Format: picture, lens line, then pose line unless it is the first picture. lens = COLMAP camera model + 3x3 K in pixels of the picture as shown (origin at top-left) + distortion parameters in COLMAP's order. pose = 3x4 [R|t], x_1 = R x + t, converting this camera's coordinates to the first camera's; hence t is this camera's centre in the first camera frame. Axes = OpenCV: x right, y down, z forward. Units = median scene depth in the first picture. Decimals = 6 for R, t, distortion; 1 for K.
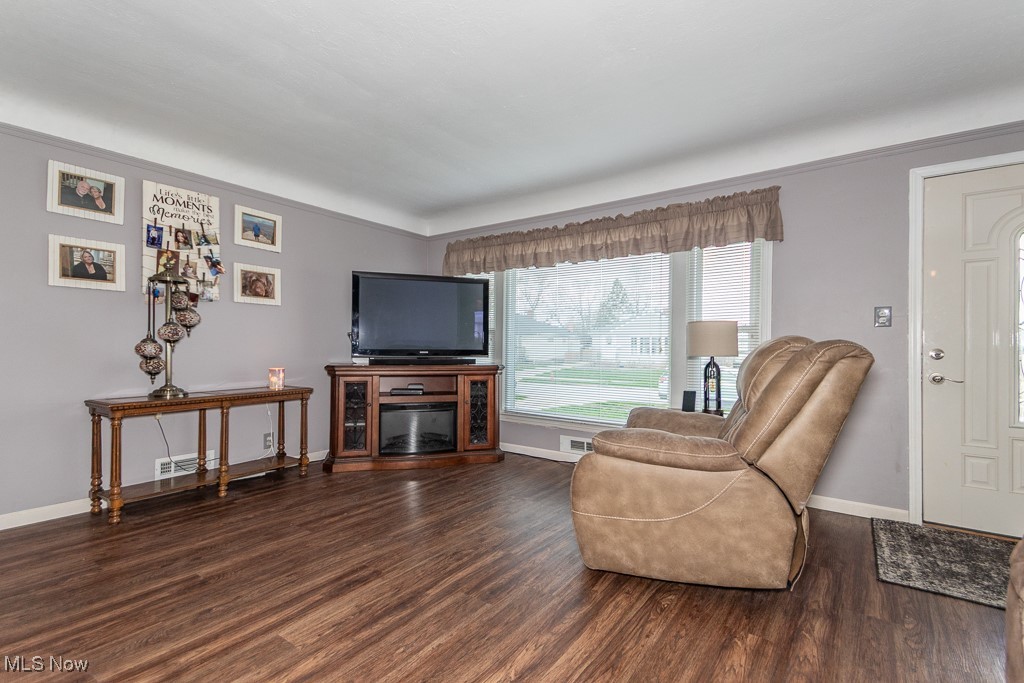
lens RADIAL K [[467.2, 0, 494.7], [0, 467.2, 348.0], [0, 0, 1]] dist [0.030252, -0.000144]
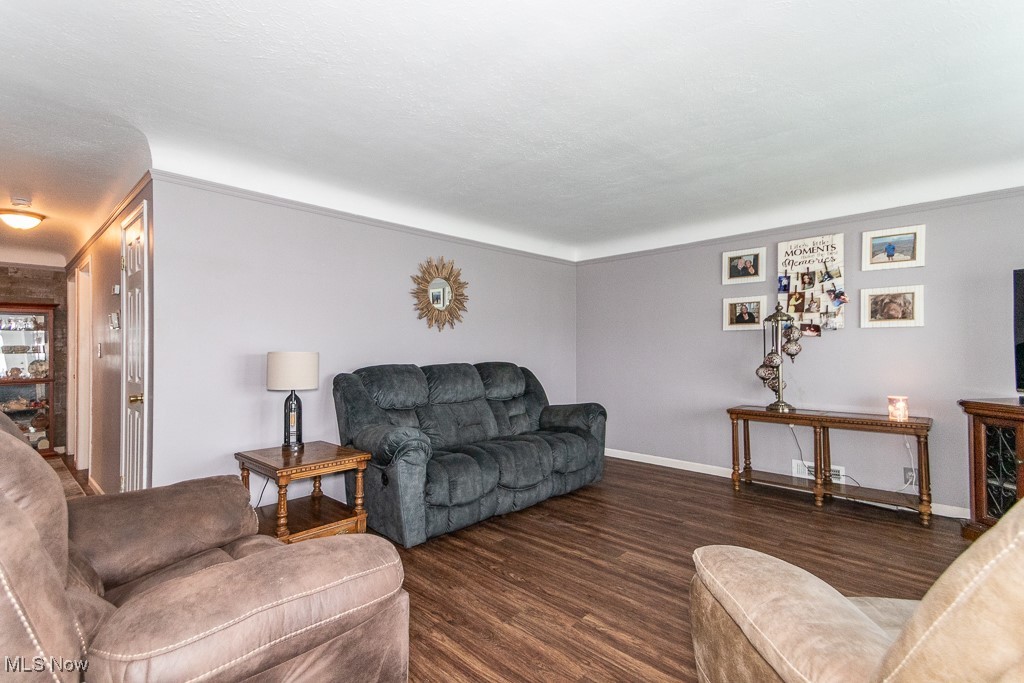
lens RADIAL K [[467.2, 0, 494.7], [0, 467.2, 348.0], [0, 0, 1]] dist [0.030252, -0.000144]
pose [[-0.133107, -0.007349, -0.991074, 0.631401], [0.003332, 0.999964, -0.007863, -0.053270], [0.991096, -0.004349, -0.133077, 0.379786]]
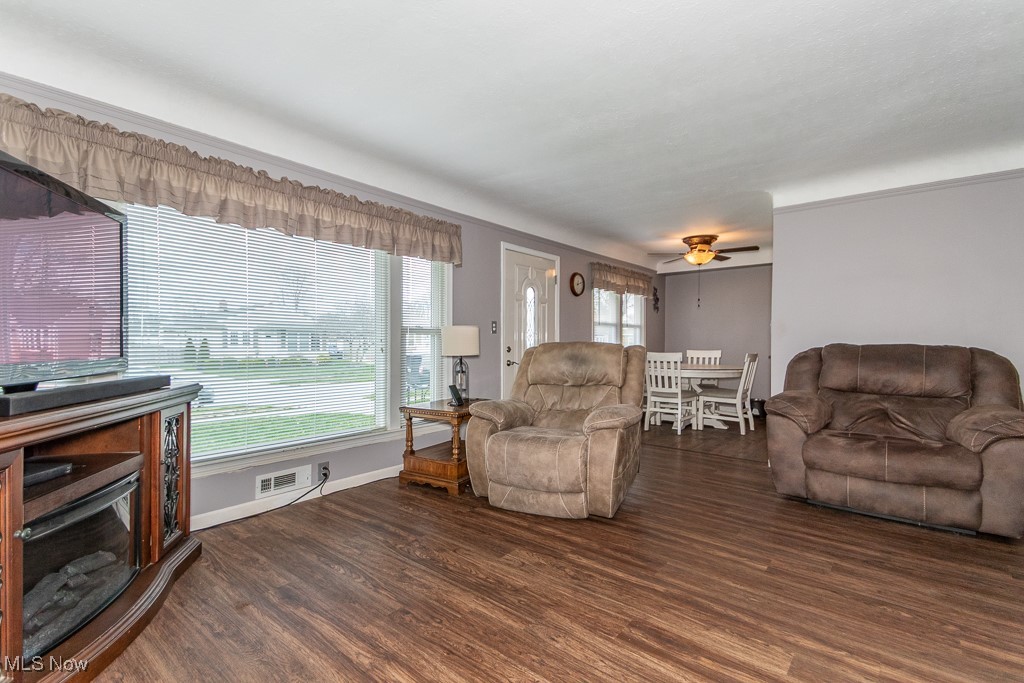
lens RADIAL K [[485.1, 0, 513.3], [0, 485.1, 336.0], [0, 0, 1]] dist [0.029532, 0.000109]
pose [[0.037238, 0.008153, 0.999273, -0.714824], [-0.006438, 0.999948, -0.007919, -0.018496], [-0.999286, -0.006139, 0.037289, 0.745637]]
